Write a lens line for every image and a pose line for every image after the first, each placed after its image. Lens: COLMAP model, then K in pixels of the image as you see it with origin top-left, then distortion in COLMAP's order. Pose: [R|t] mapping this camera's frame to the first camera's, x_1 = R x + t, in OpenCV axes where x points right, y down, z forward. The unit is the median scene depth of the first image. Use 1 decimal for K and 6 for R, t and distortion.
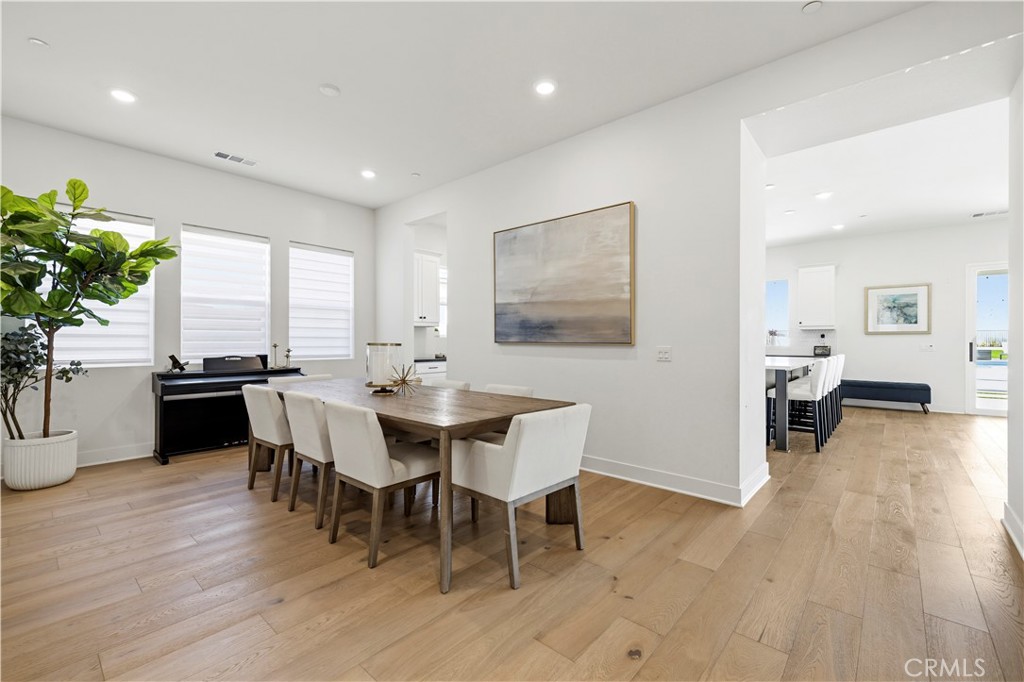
lens RADIAL K [[446.6, 0, 503.9], [0, 446.6, 335.3], [0, 0, 1]] dist [0.005313, -0.001128]
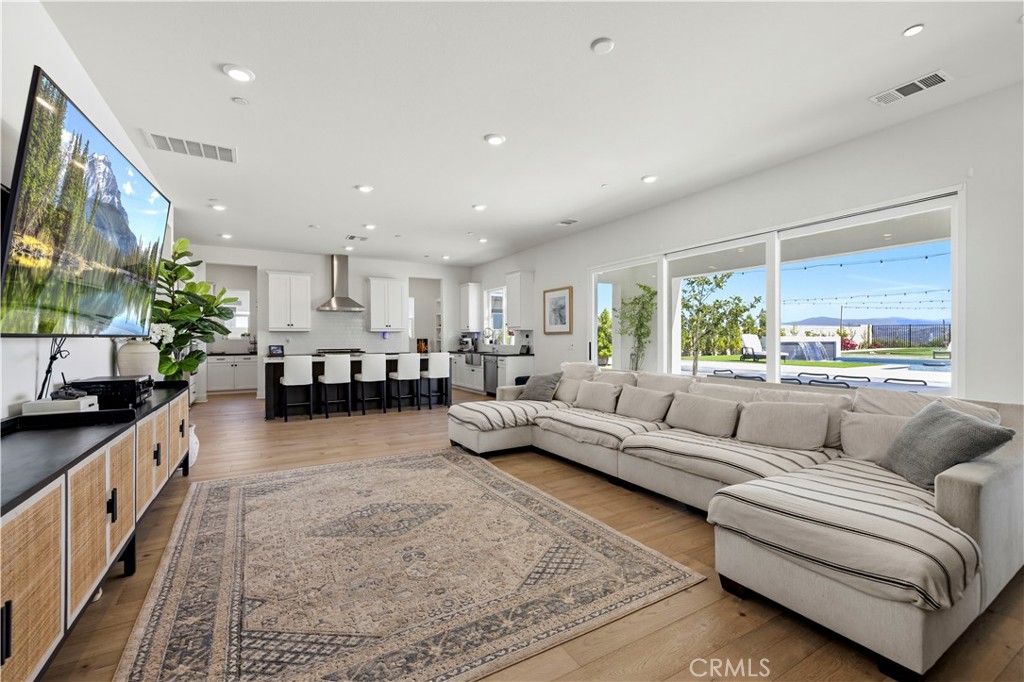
lens RADIAL K [[435.0, 0, 506.9], [0, 435.0, 343.5], [0, 0, 1]] dist [0.002099, 0.000064]
pose [[0.943709, 0.000465, -0.330775, 1.114928], [0.005344, 0.999847, 0.016650, 0.001977], [0.330733, -0.017480, 0.943563, -0.030380]]
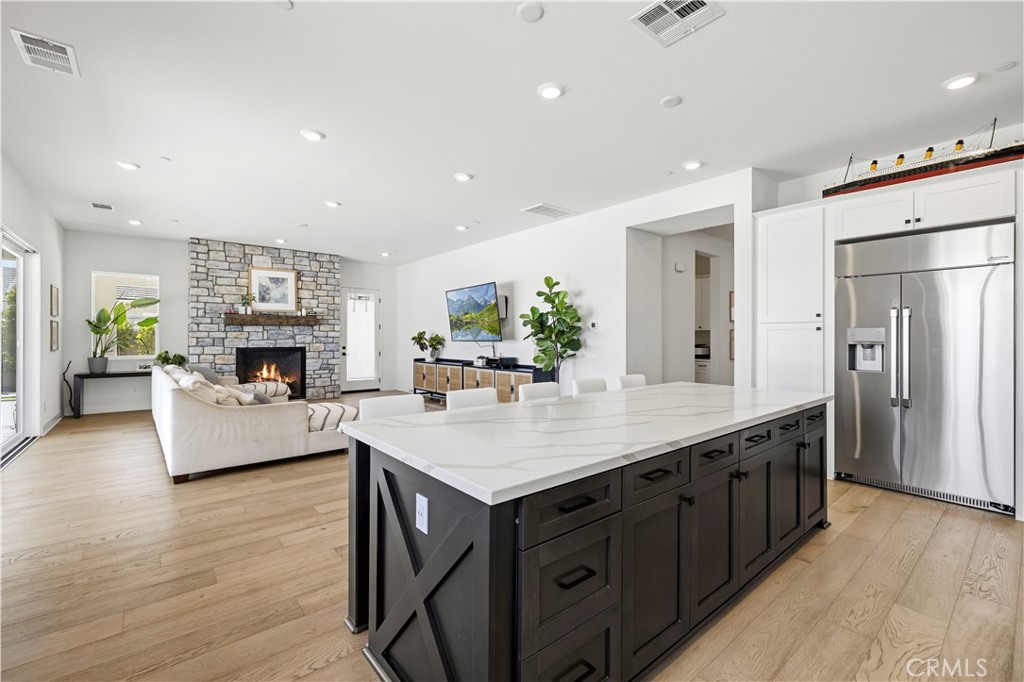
lens RADIAL K [[435.0, 0, 510.9], [0, 435.0, 338.4], [0, 0, 1]] dist [0.002099, 0.000064]
pose [[-0.987847, -0.002006, 0.155416, 0.507326], [-0.002633, 0.999989, -0.003823, -0.002397], [-0.155407, -0.004186, -0.987842, 1.154897]]
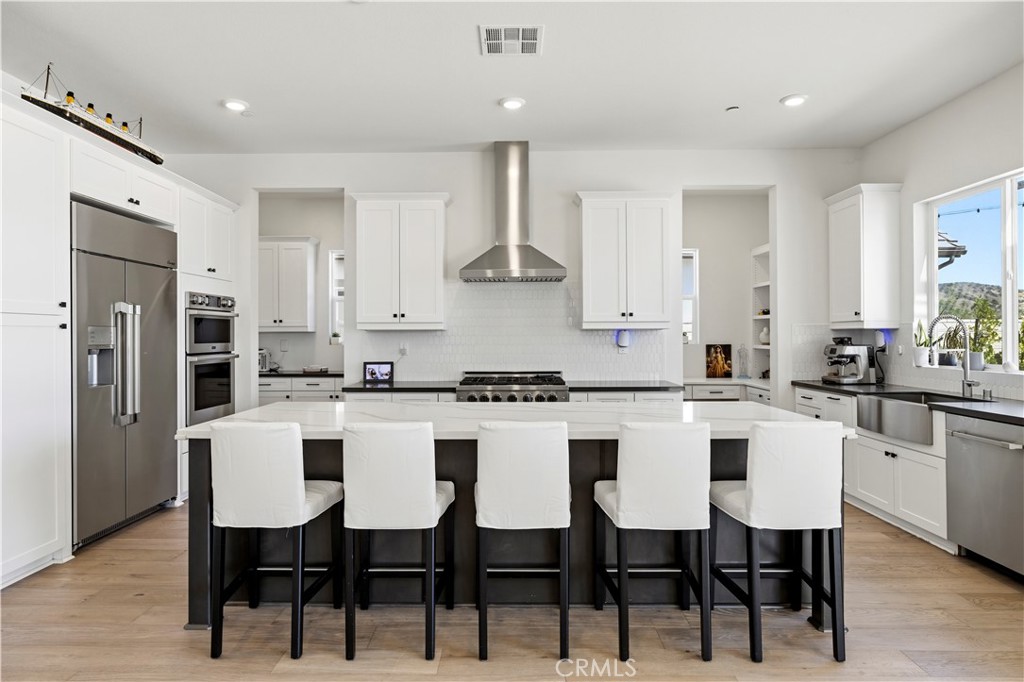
lens RADIAL K [[599.5, 0, 503.6], [0, 599.5, 335.2], [0, 0, 1]] dist [-0.001866, -0.000612]
pose [[0.643507, -0.002191, -0.765437, 0.785826], [0.006321, 0.999977, 0.002452, -0.009348], [0.765414, -0.006417, 0.643506, 0.529415]]
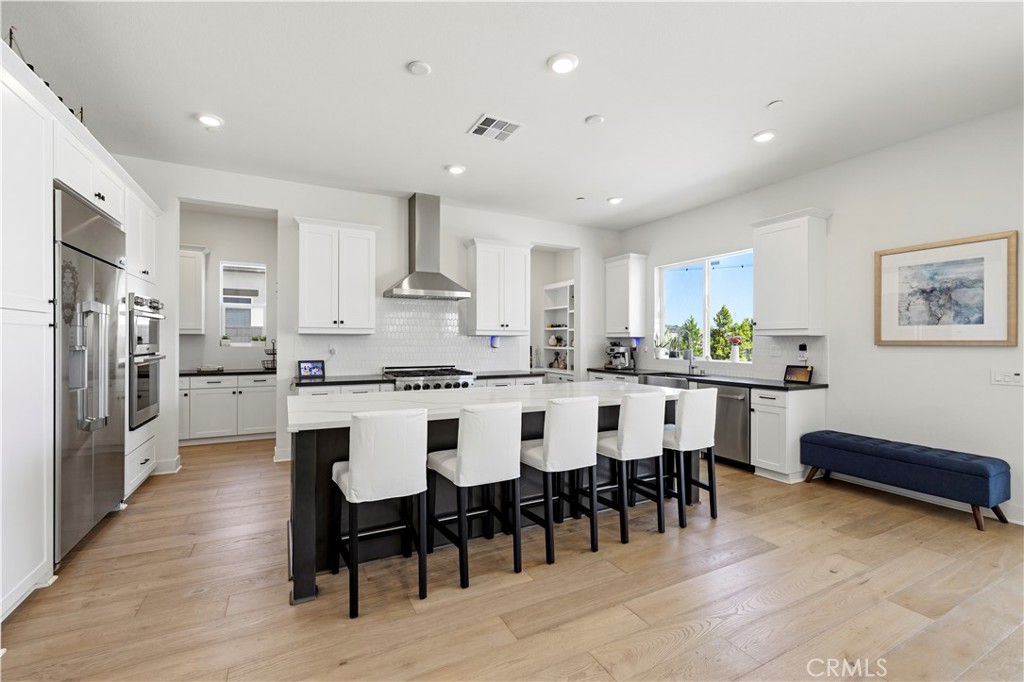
lens RADIAL K [[435.0, 0, 506.8], [0, 435.0, 341.2], [0, 0, 1]] dist [0.002099, 0.000064]
pose [[0.929381, 0.005191, -0.369085, 0.624172], [-0.003093, 0.999976, 0.006276, -0.009070], [0.369109, -0.004691, 0.929374, 0.400348]]
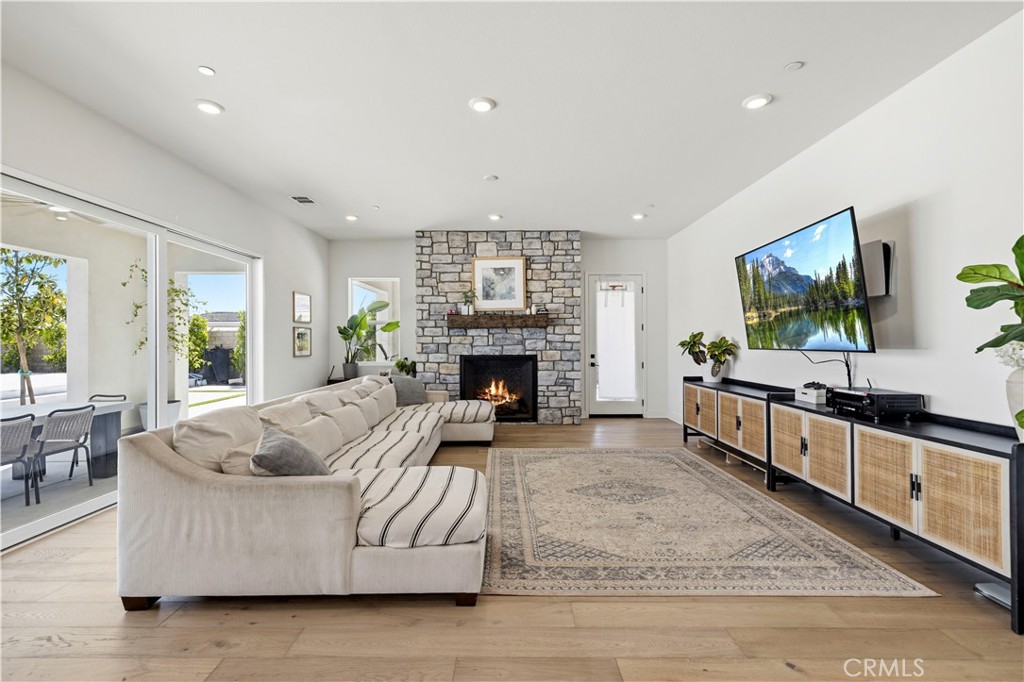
lens RADIAL K [[435.0, 0, 508.3], [0, 435.0, 339.9], [0, 0, 1]] dist [0.002099, 0.000064]
pose [[-0.656414, 0.003938, 0.754391, 0.596159], [-0.002136, 0.999973, -0.007079, -0.006983], [-0.754398, -0.006258, -0.656388, 0.718544]]
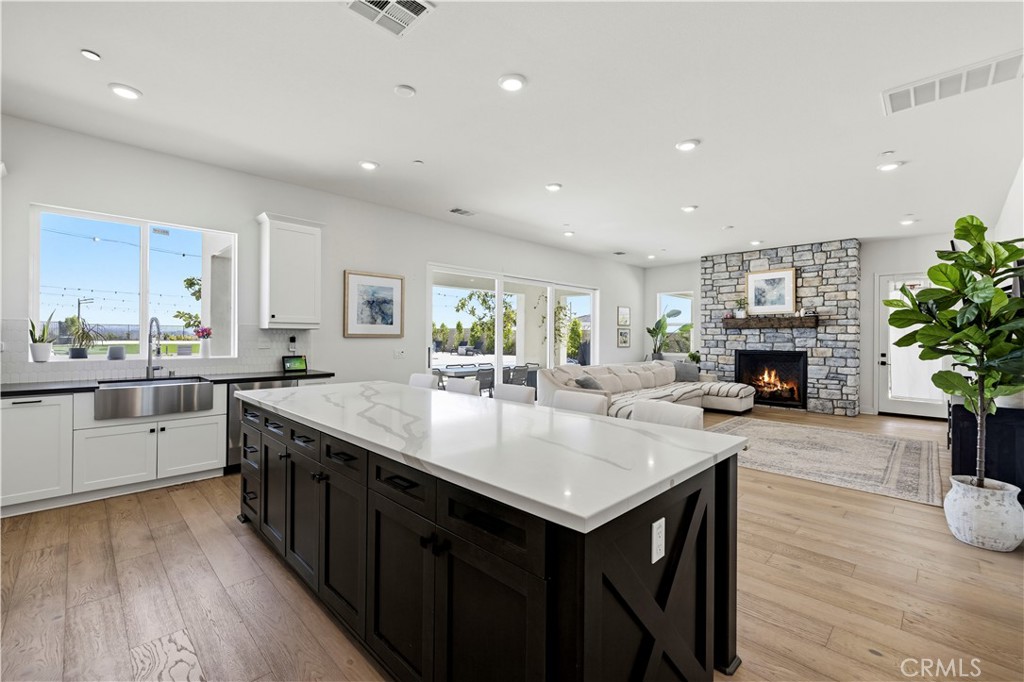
lens RADIAL K [[435.0, 0, 508.1], [0, 435.0, 337.5], [0, 0, 1]] dist [0.002099, 0.000064]
pose [[0.071147, -0.001044, 0.997465, 0.147178], [-0.014634, 0.999891, 0.002091, -0.007446], [-0.997359, -0.014746, 0.071123, 0.722257]]
